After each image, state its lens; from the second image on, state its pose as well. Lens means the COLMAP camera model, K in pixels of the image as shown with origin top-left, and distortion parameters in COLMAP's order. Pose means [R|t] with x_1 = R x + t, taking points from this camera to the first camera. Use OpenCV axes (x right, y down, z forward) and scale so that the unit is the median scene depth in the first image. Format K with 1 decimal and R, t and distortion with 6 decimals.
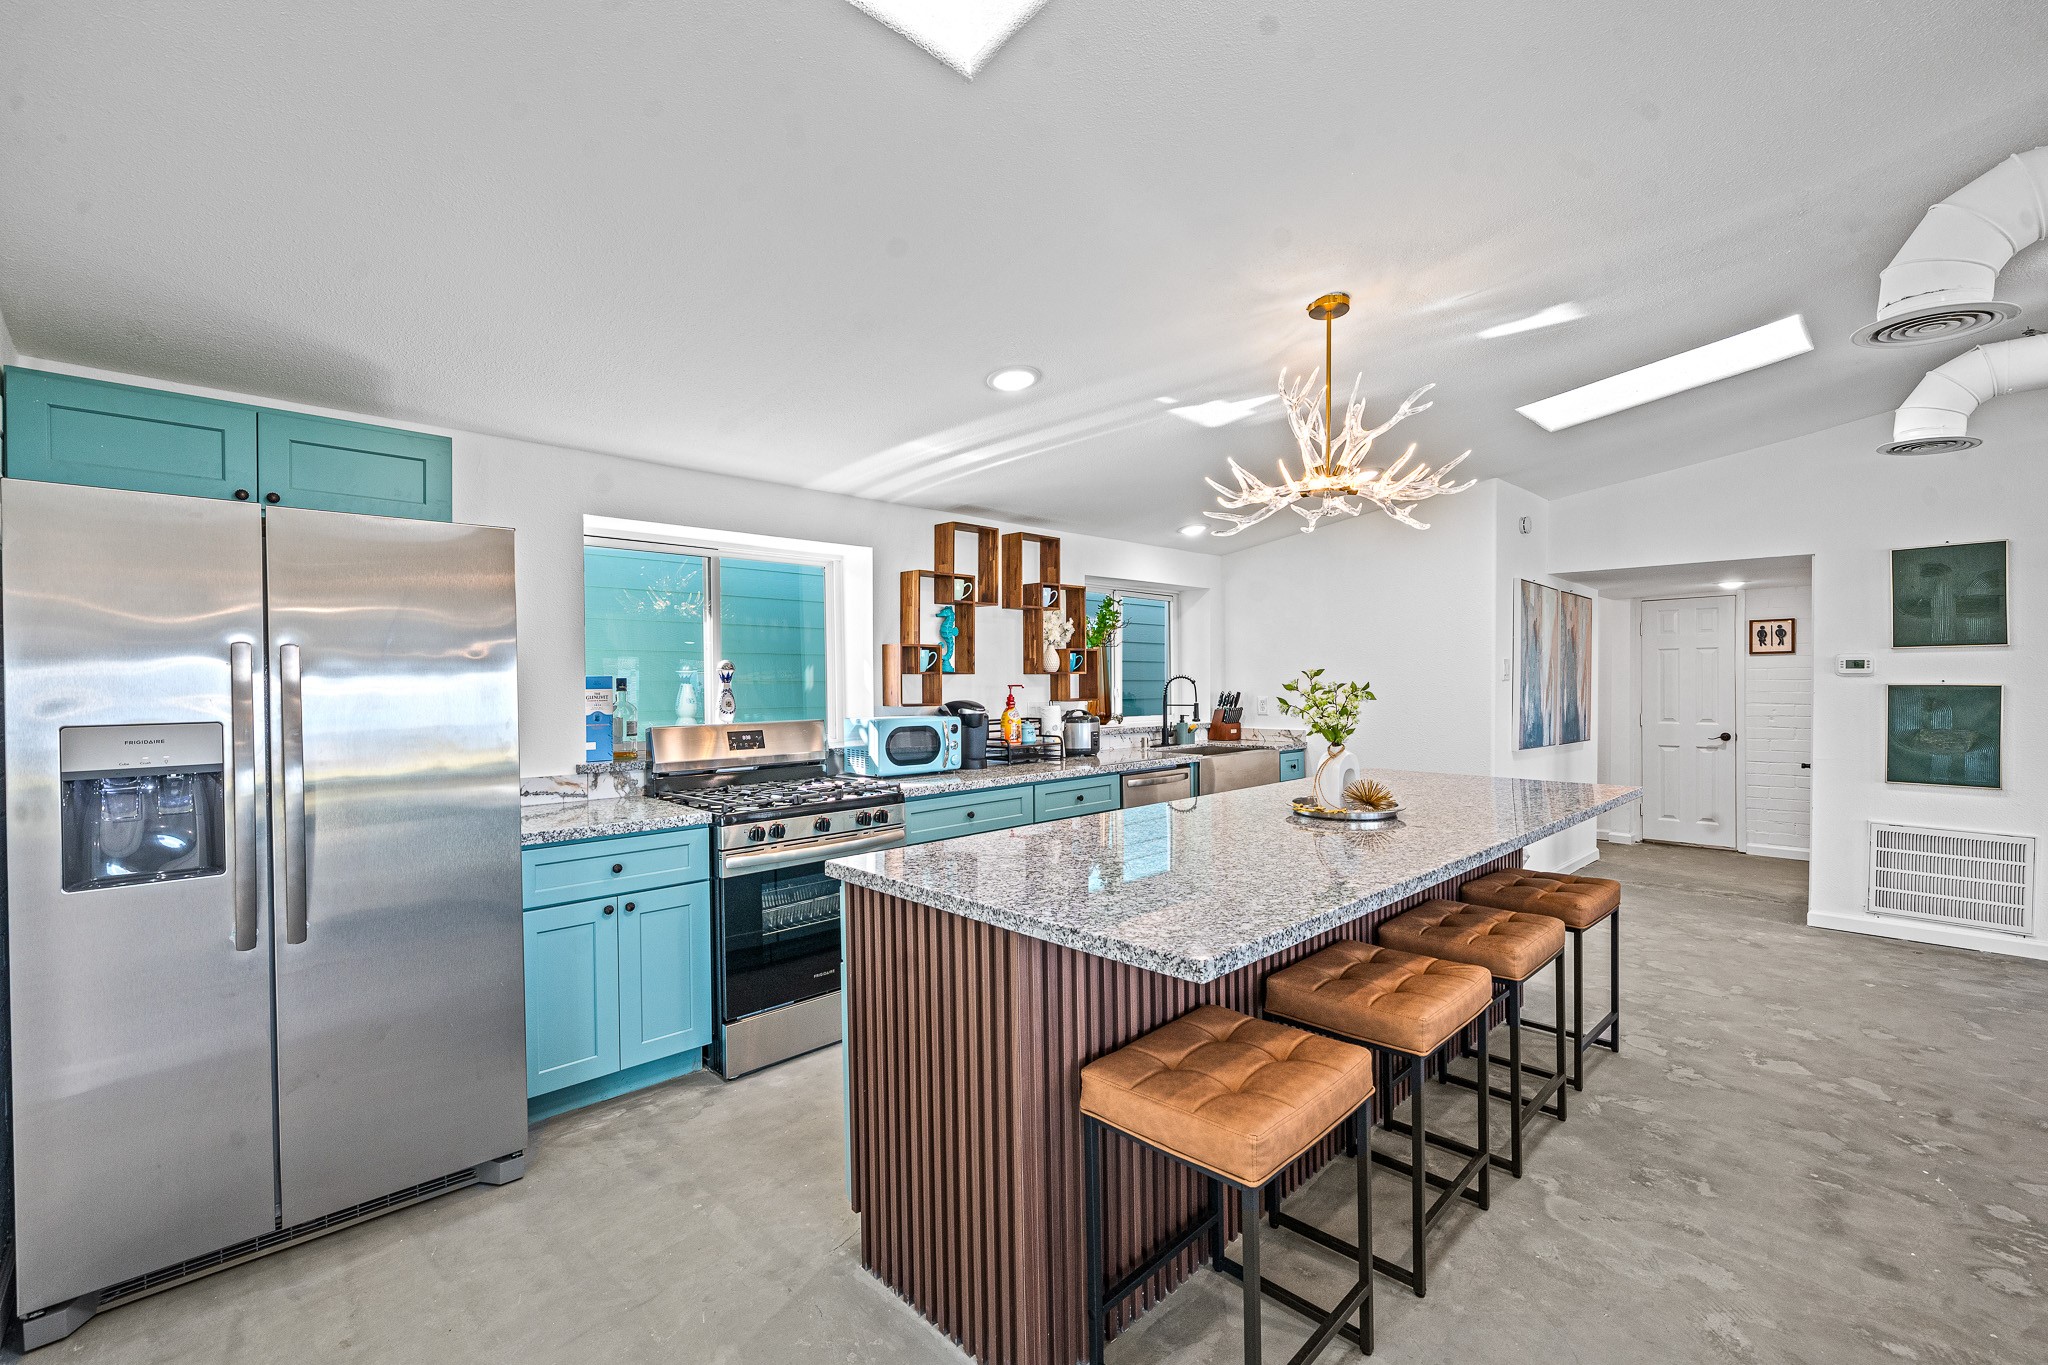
lens RADIAL K [[870.9, 0, 1040.9], [0, 870.9, 688.8], [0, 0, 1]] dist [-0.000880, -0.000353]
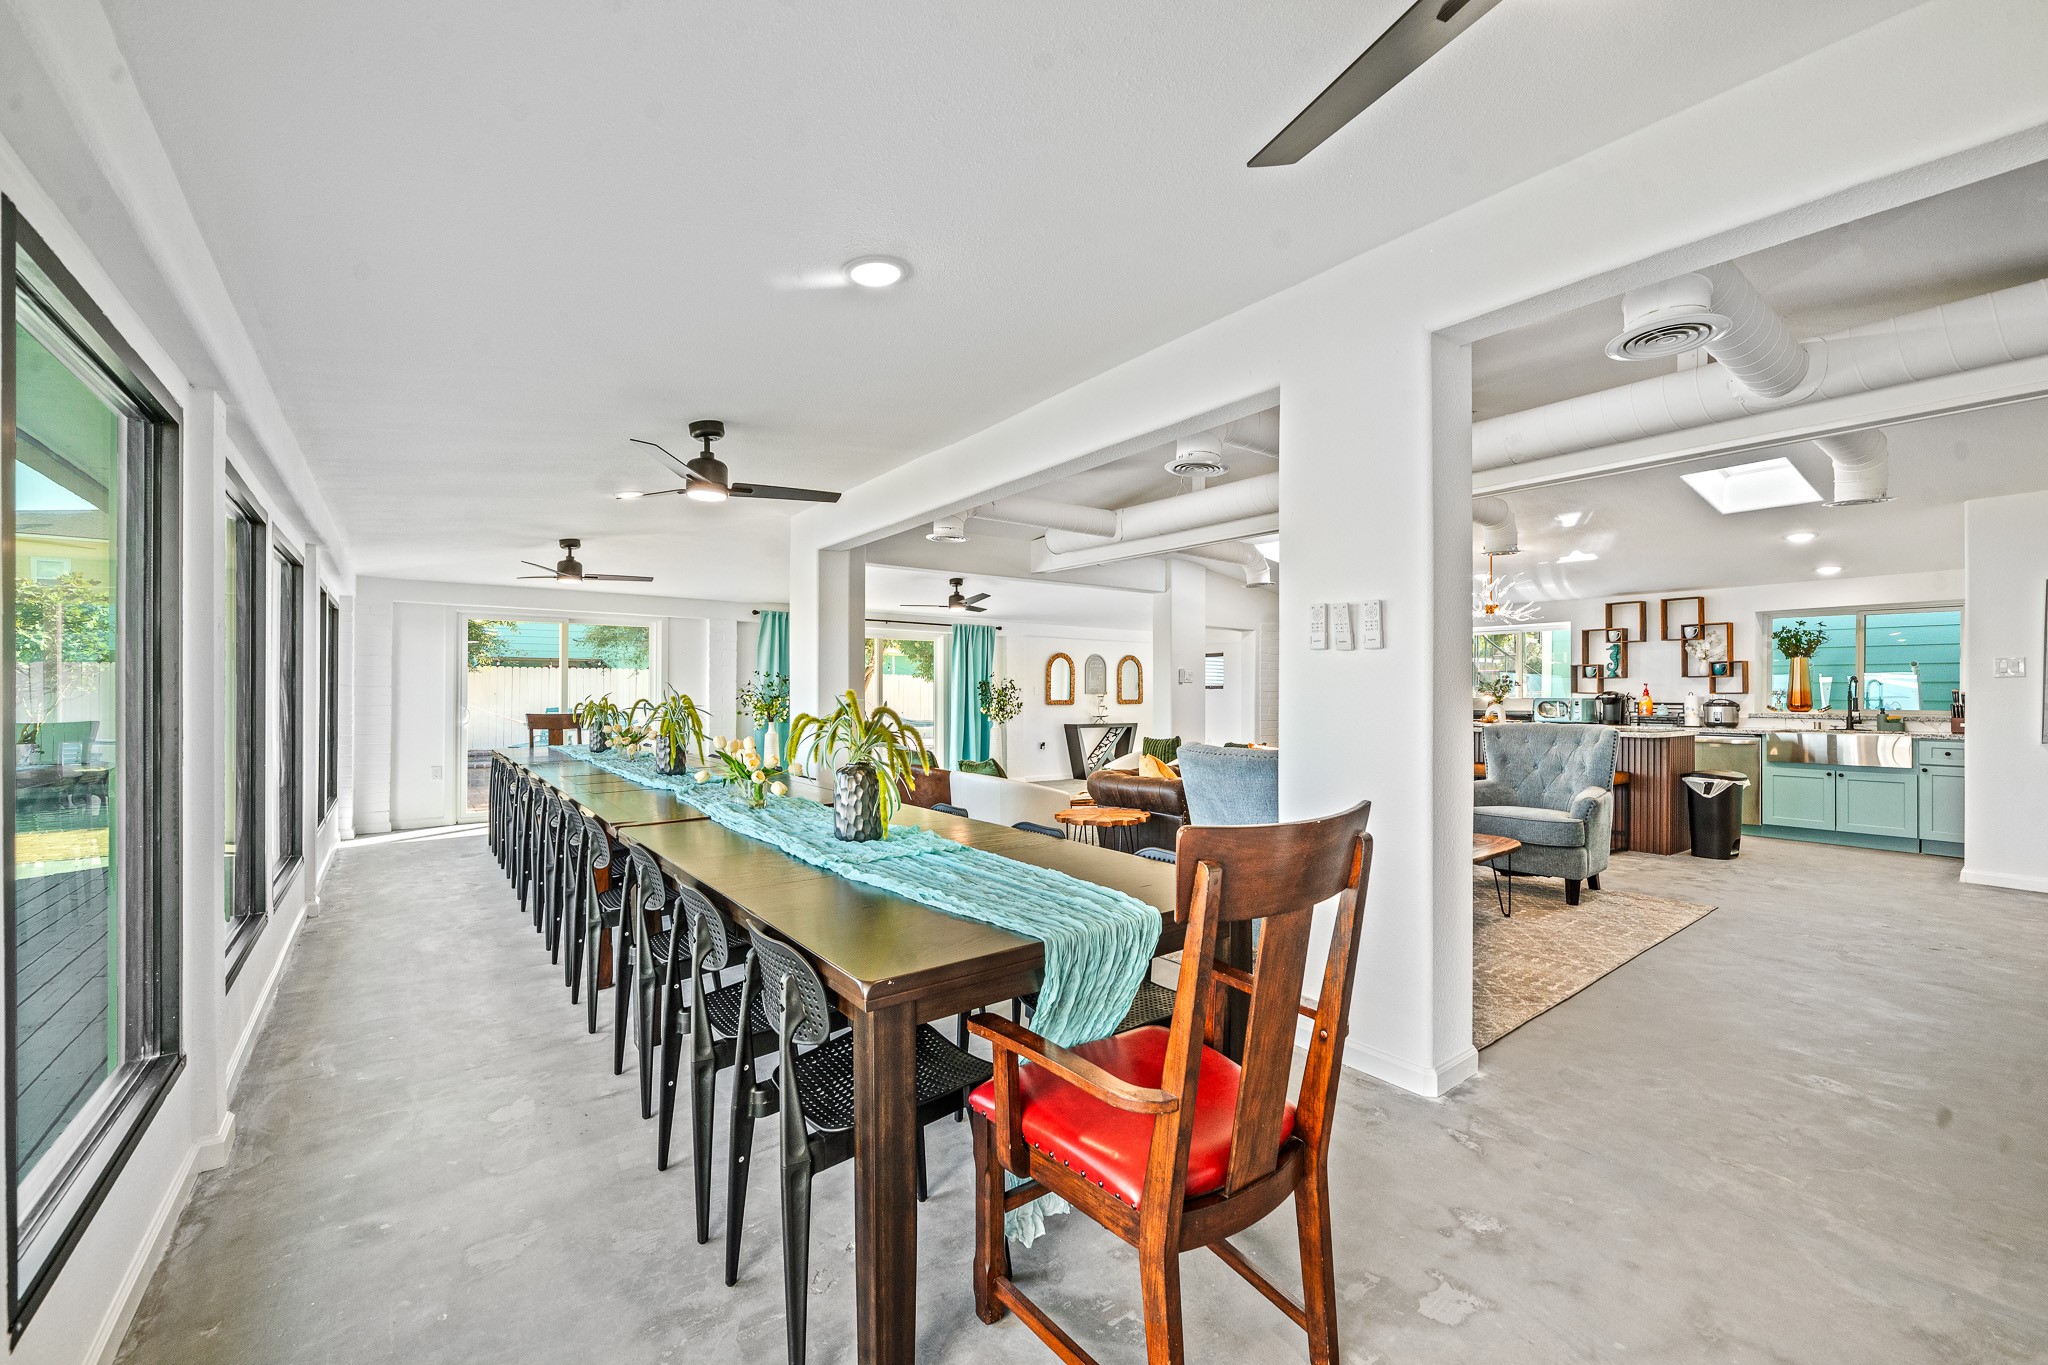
lens RADIAL K [[846.2, 0, 1017.8], [0, 846.2, 690.3], [0, 0, 1]] dist [-0.002360, -0.000334]
pose [[-0.132227, 0.000829, -0.991219, 2.199527], [-0.014665, 0.999889, 0.002793, 0.028052], [0.991111, 0.014905, -0.132201, -0.113398]]
